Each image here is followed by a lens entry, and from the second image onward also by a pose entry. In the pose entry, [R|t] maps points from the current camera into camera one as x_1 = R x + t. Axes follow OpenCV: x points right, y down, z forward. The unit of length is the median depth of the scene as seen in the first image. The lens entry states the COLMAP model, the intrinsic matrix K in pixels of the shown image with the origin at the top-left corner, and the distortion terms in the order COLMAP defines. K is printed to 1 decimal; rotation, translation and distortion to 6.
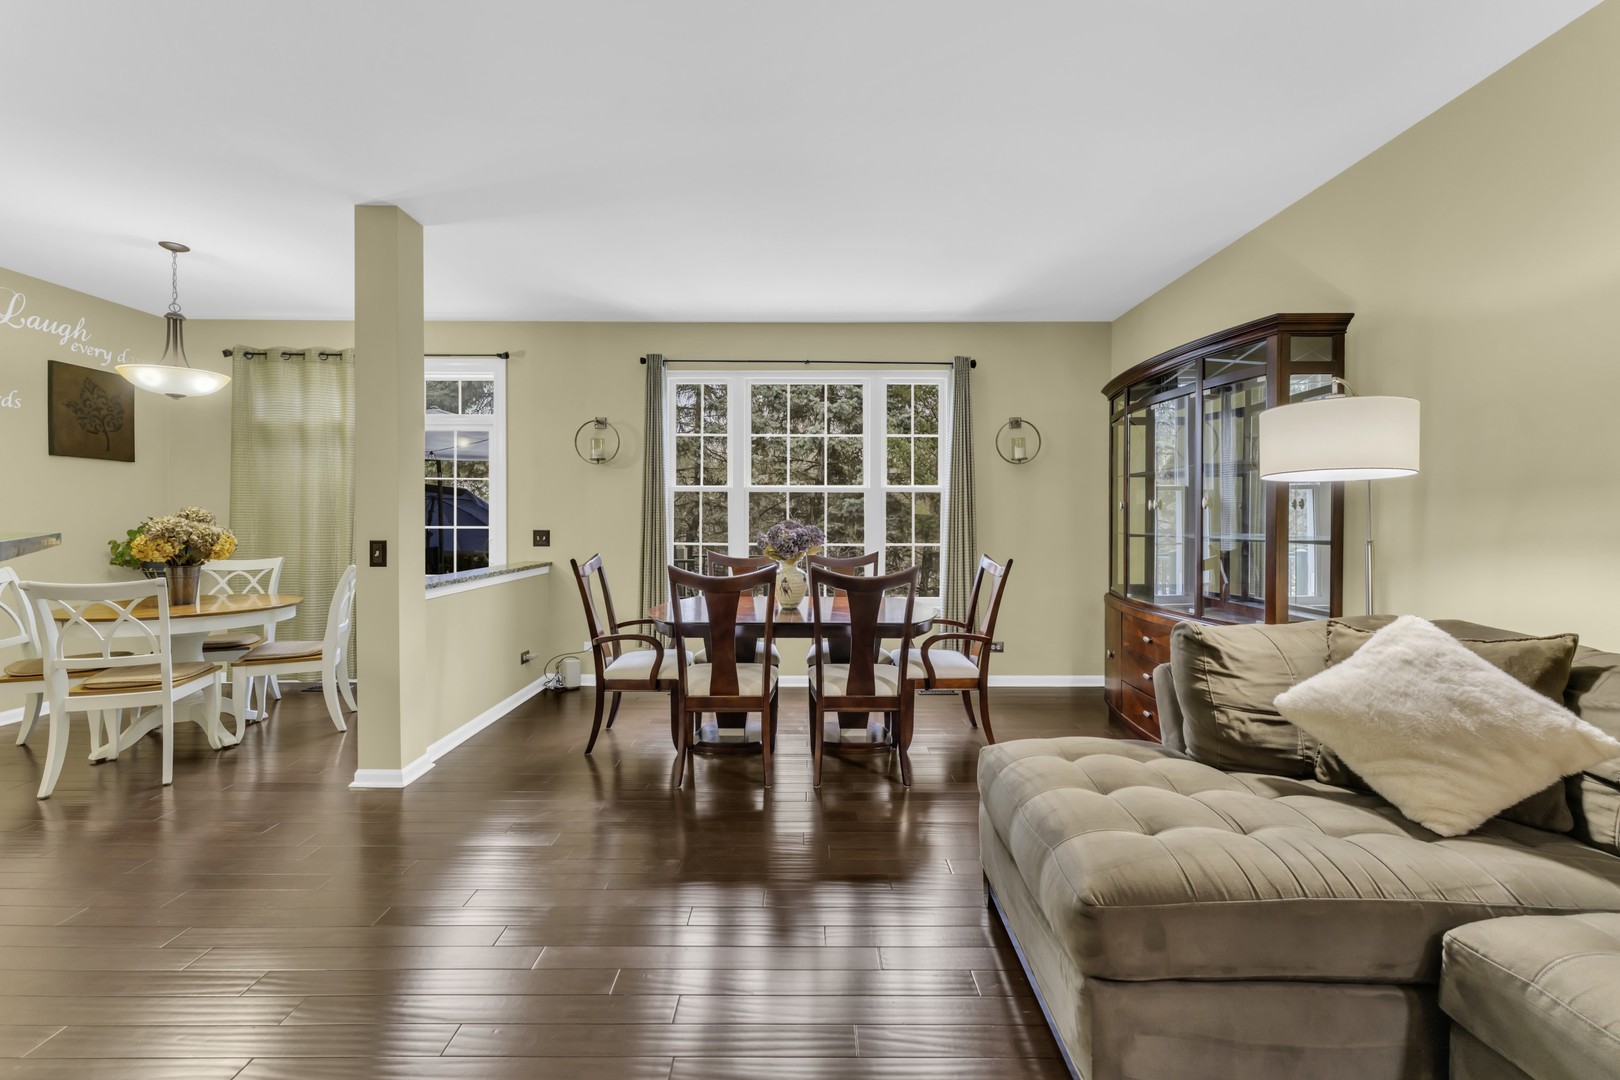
lens RADIAL K [[650.9, 0, 807.3], [0, 650.9, 528.2], [0, 0, 1]] dist [-0.001557, -0.000420]
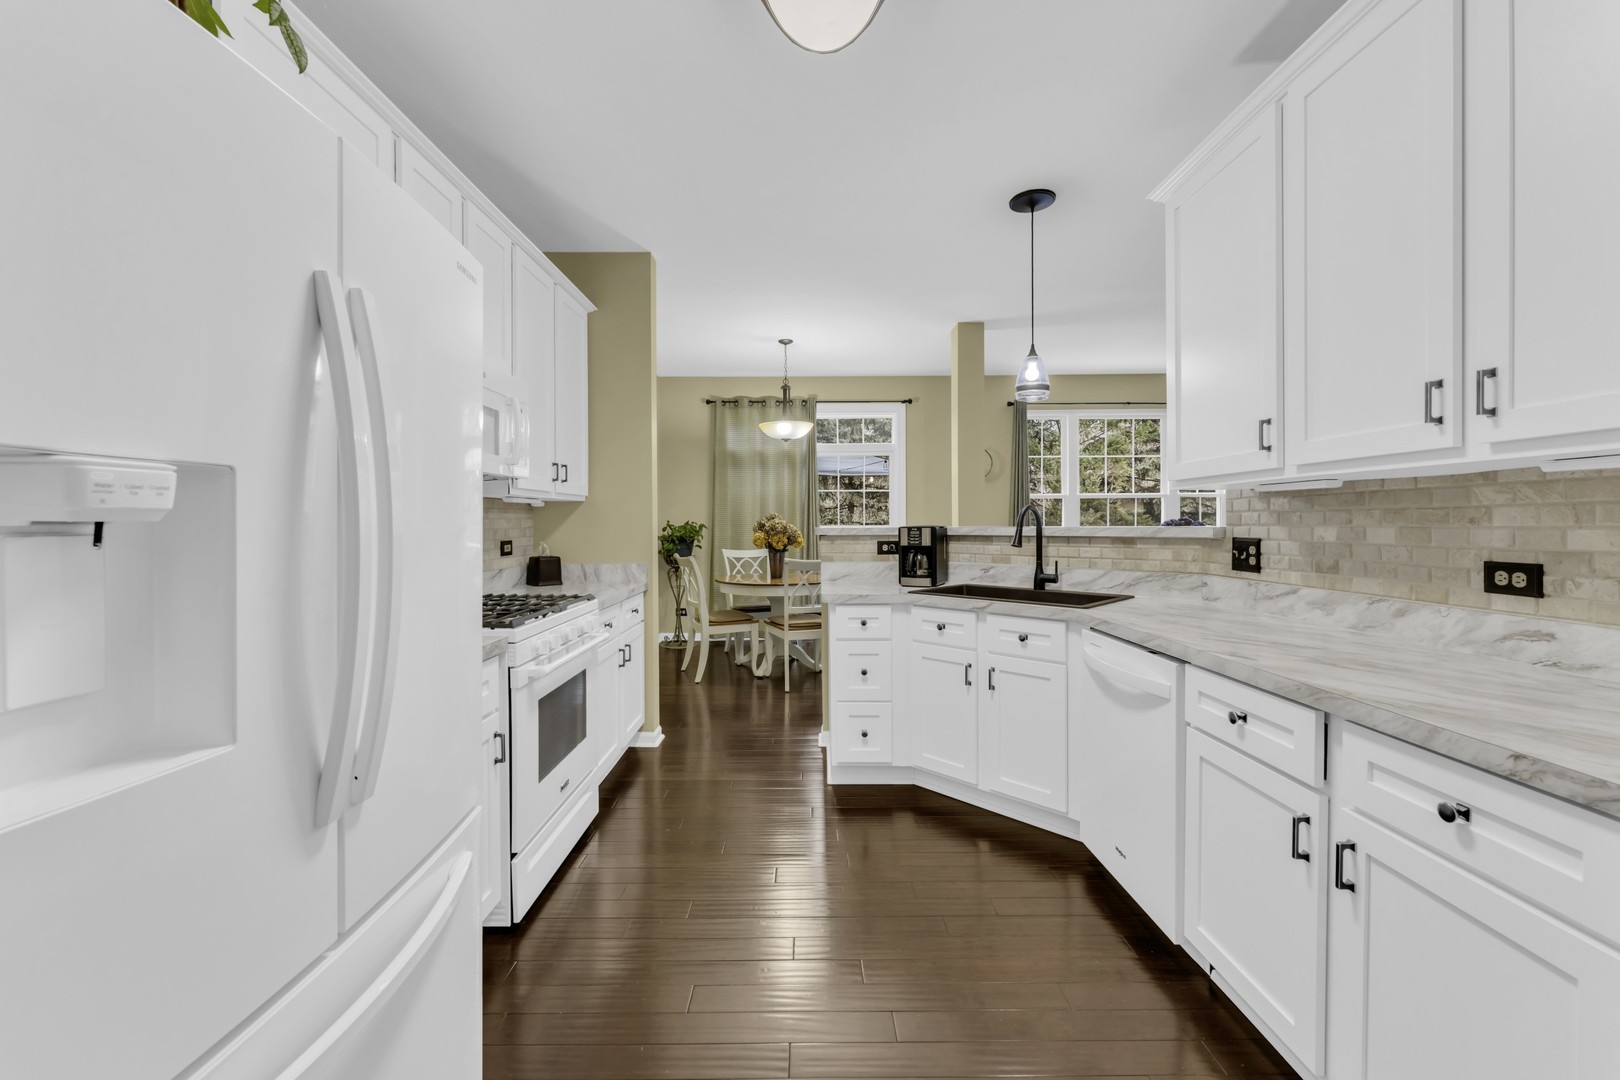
lens RADIAL K [[650.9, 0, 807.3], [0, 650.9, 528.2], [0, 0, 1]] dist [-0.001557, -0.000420]
pose [[0.999939, -0.008487, -0.007041, -0.863017], [0.008465, 0.999959, -0.003197, 0.008021], [0.007068, 0.003138, 0.999970, -0.487012]]
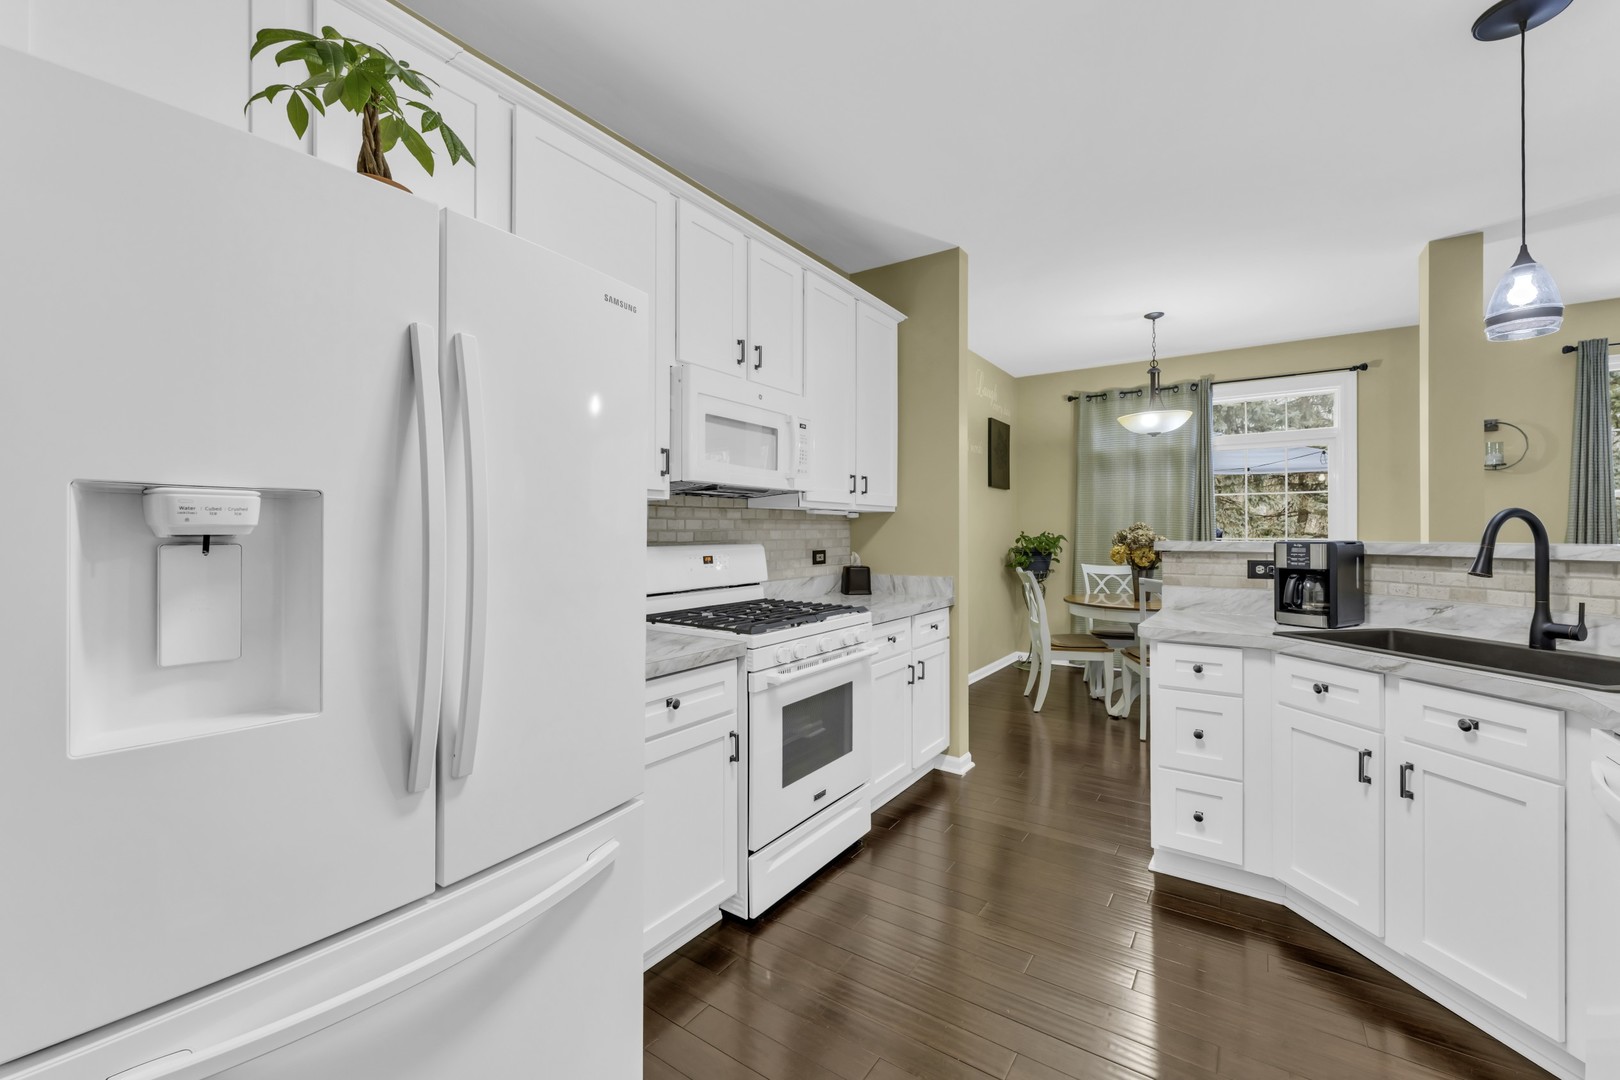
lens RADIAL K [[659.6, 0, 810.6], [0, 659.6, 532.4], [0, 0, 1]] dist [0.002101, -0.000022]
pose [[0.821725, -0.004461, -0.569866, -0.748193], [-0.003928, 0.999901, -0.013492, 0.005790], [0.569870, 0.013326, 0.821627, -0.396199]]
